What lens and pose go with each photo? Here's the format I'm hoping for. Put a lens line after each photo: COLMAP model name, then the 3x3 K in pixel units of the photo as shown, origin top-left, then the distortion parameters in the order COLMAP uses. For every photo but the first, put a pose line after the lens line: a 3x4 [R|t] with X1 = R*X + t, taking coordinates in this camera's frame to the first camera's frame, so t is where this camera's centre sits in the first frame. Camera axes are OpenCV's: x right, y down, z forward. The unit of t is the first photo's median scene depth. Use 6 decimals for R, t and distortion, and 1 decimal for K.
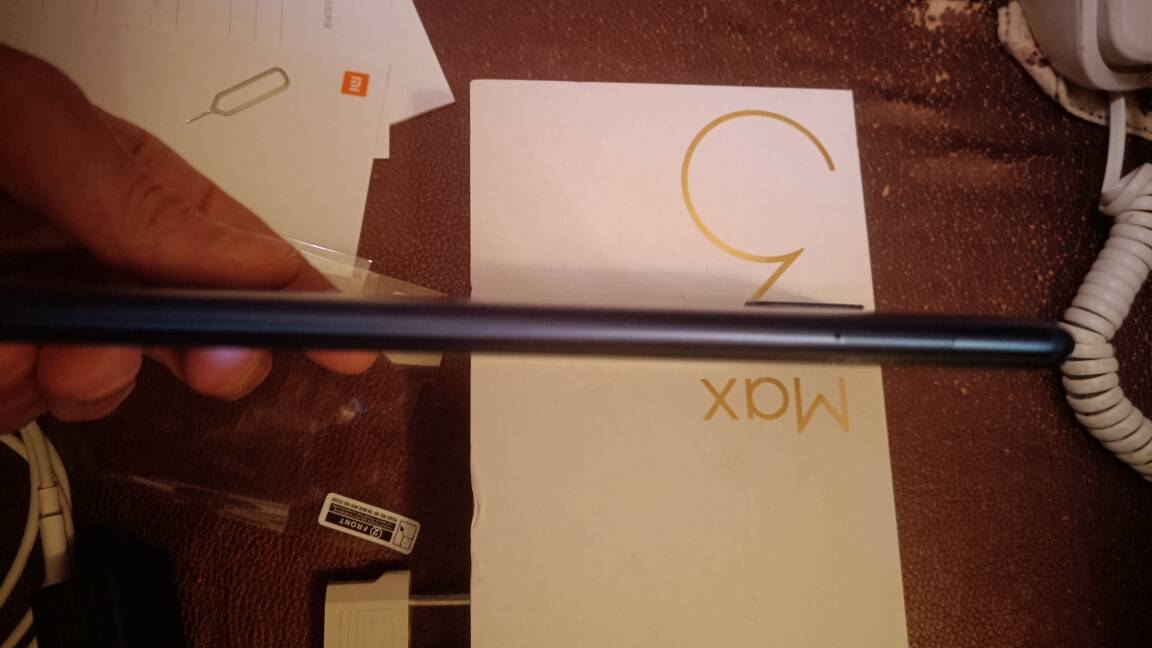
lens RADIAL K [[778.7, 0, 576.0], [0, 778.7, 324.0], [0, 0, 1]] dist [-0.026976, 0.005391]
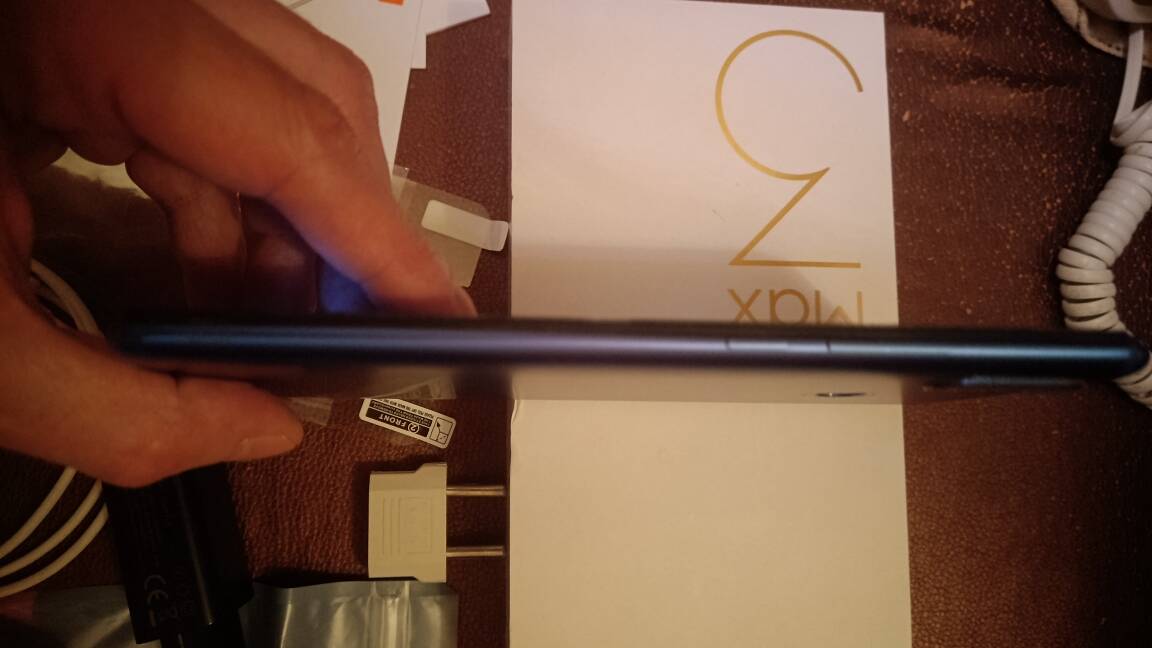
lens RADIAL K [[778.7, 0, 576.0], [0, 778.7, 324.0], [0, 0, 1]] dist [-0.026976, 0.005391]
pose [[0.999592, 0.023996, 0.015471, -0.050644], [-0.025303, 0.995562, 0.090647, 0.022831], [-0.013227, -0.091001, 0.995763, -0.044205]]
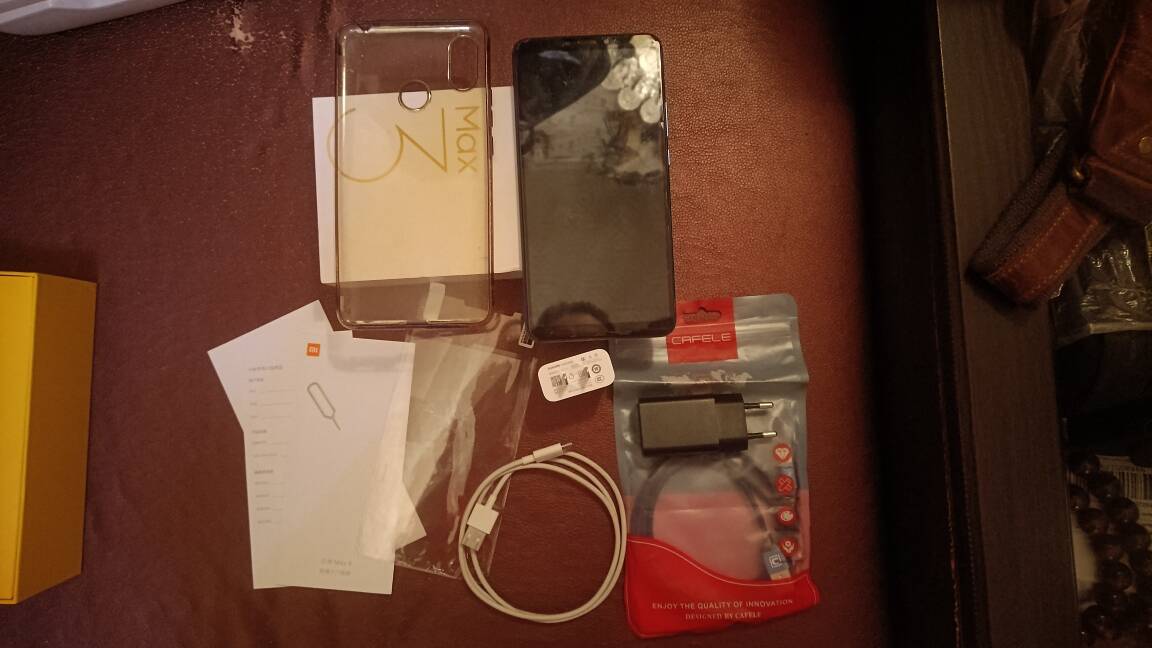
lens RADIAL K [[778.7, 0, 576.0], [0, 778.7, 324.0], [0, 0, 1]] dist [-0.026976, 0.005391]
pose [[-0.032116, -0.997278, -0.066379, -0.111265], [0.973838, -0.046171, 0.222502, -0.098437], [-0.224961, -0.057496, 0.972670, -1.059147]]
